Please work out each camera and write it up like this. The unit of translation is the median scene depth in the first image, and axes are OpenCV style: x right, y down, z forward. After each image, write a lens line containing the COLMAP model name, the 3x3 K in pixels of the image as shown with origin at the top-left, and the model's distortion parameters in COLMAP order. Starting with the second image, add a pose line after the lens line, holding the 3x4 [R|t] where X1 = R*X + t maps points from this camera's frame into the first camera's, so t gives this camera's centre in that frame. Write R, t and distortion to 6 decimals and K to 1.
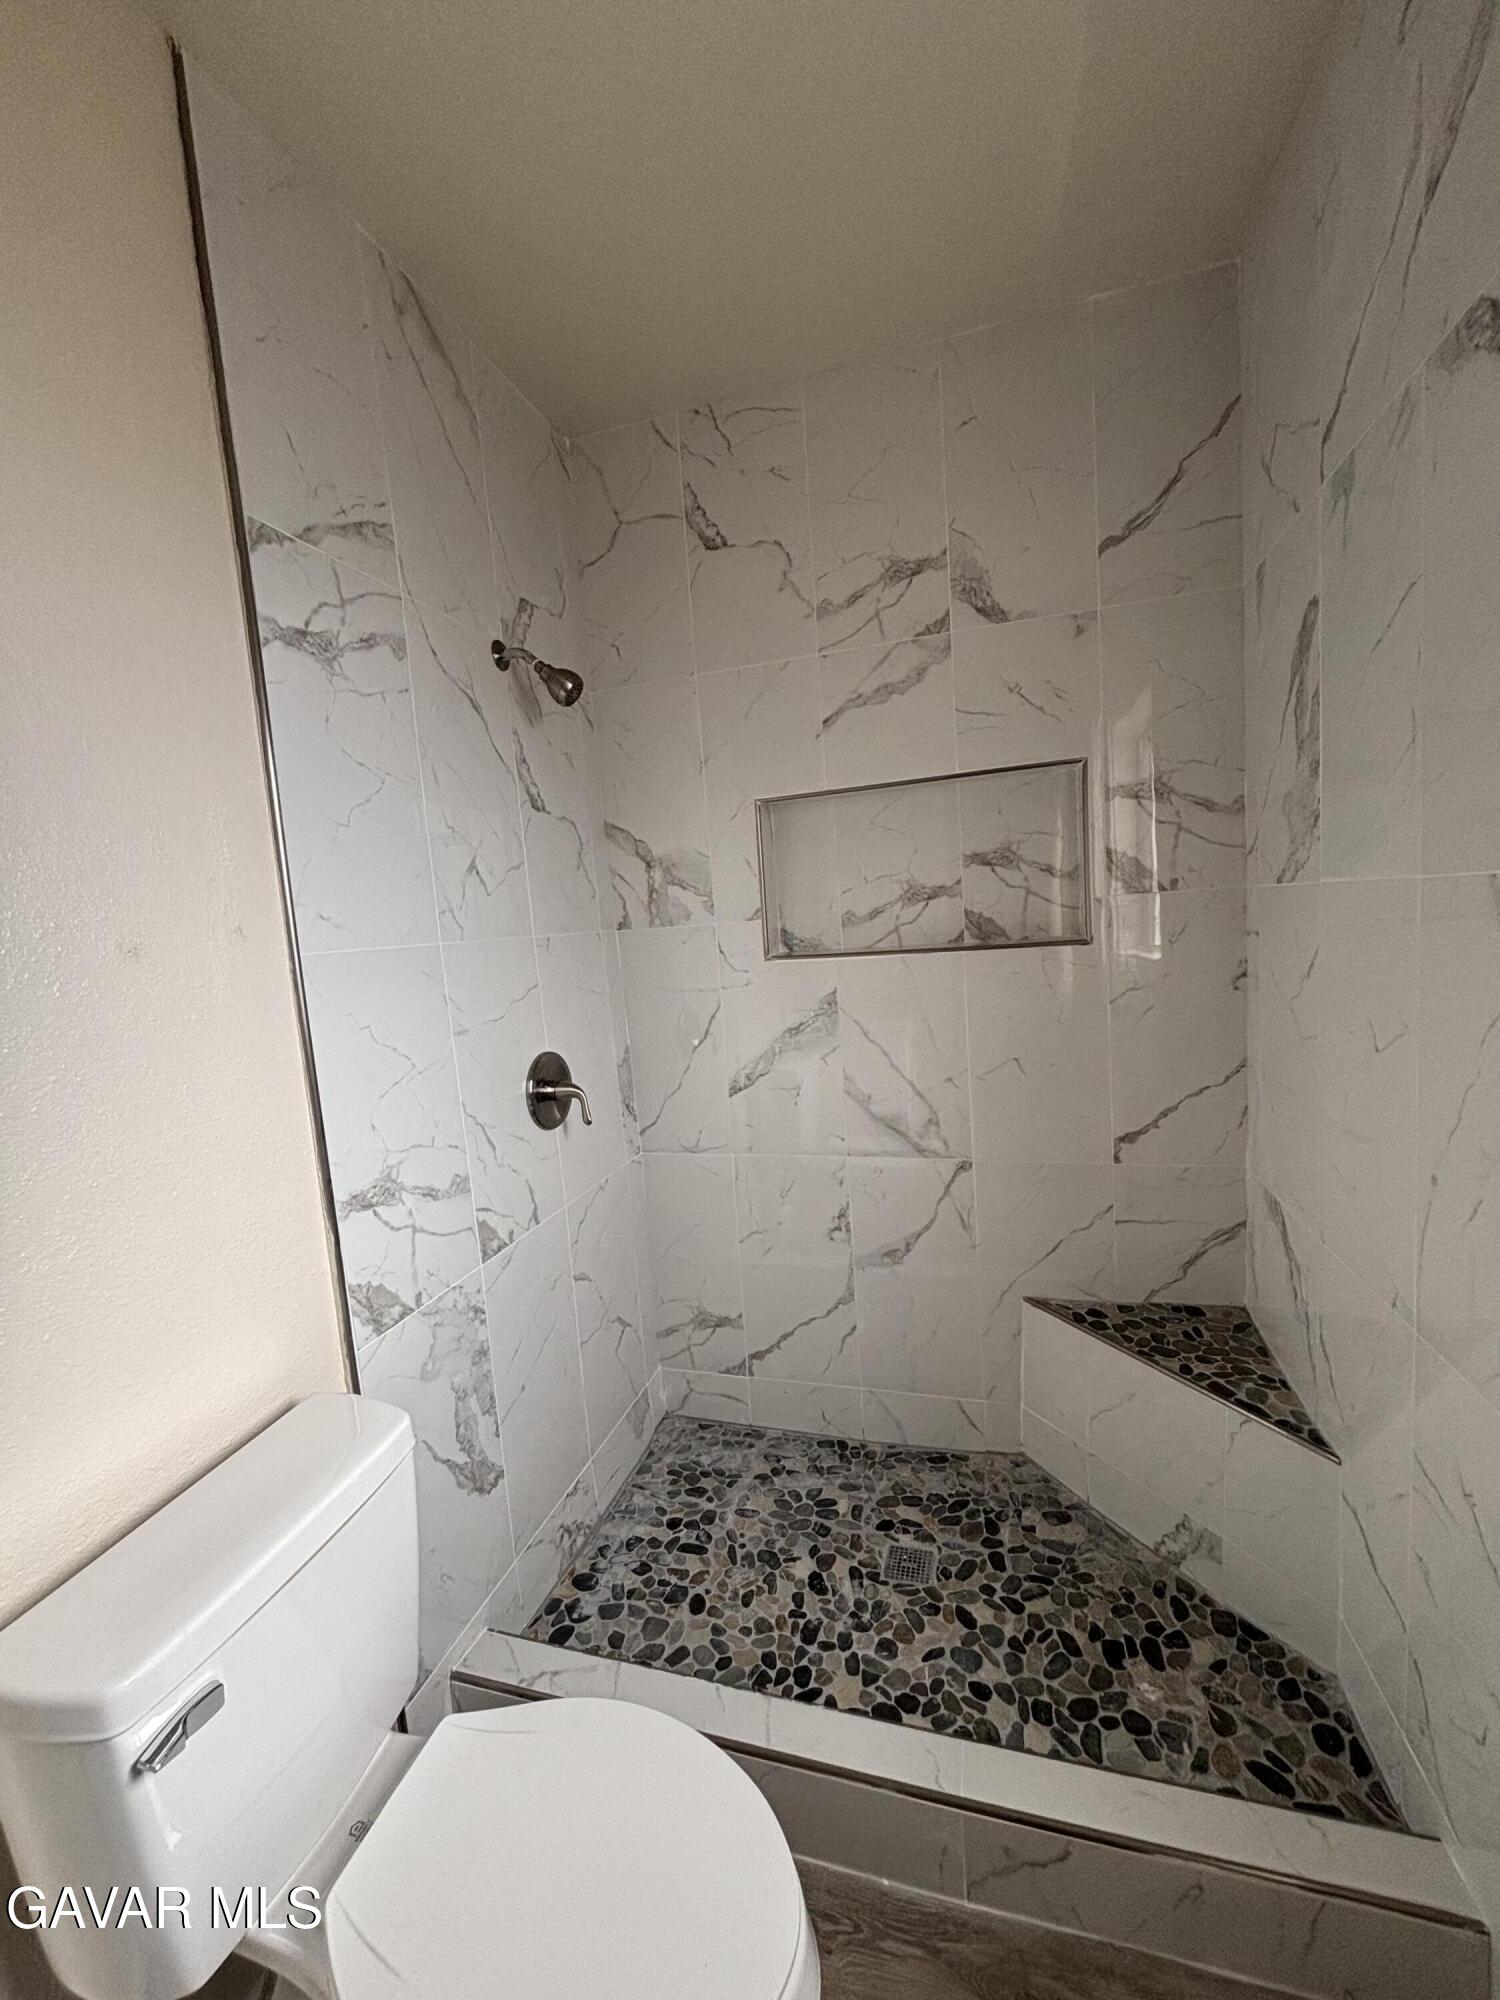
lens RADIAL K [[798.7, 0, 755.1], [0, 798.7, 998.9], [0, 0, 1]] dist [0.009167, -0.002802]
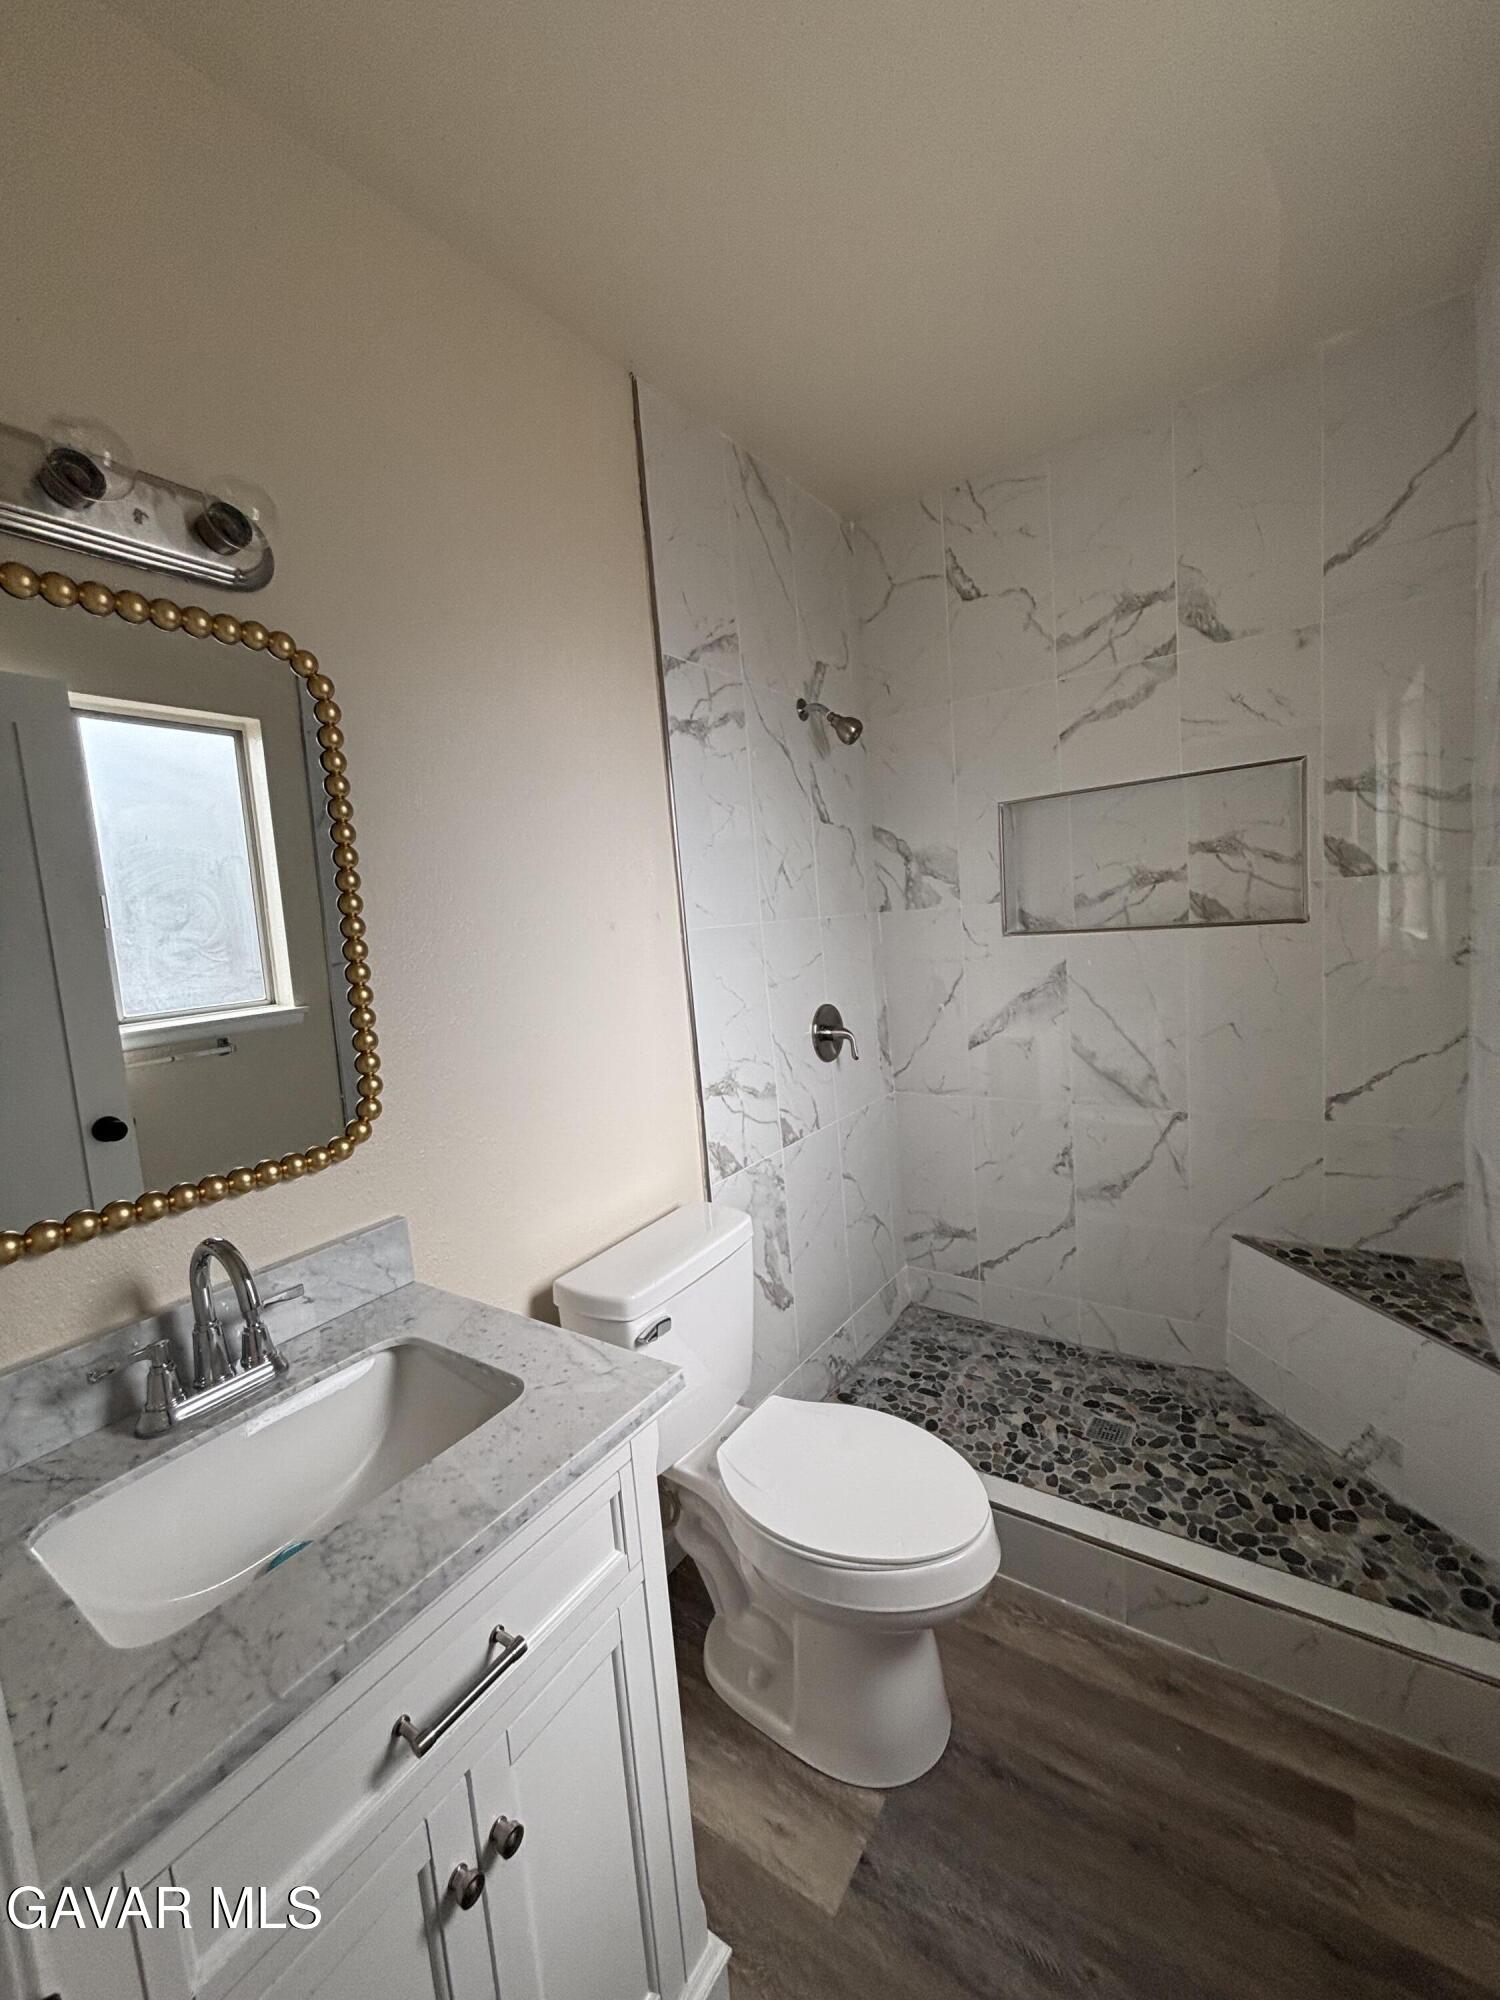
lens RADIAL K [[798.7, 0, 758.1], [0, 798.7, 997.1], [0, 0, 1]] dist [0.009167, -0.002802]
pose [[0.952380, 0.028553, -0.303575, 0.034465], [-0.021317, 0.999405, 0.027123, 0.022386], [0.304168, -0.019360, 0.952422, -0.313196]]
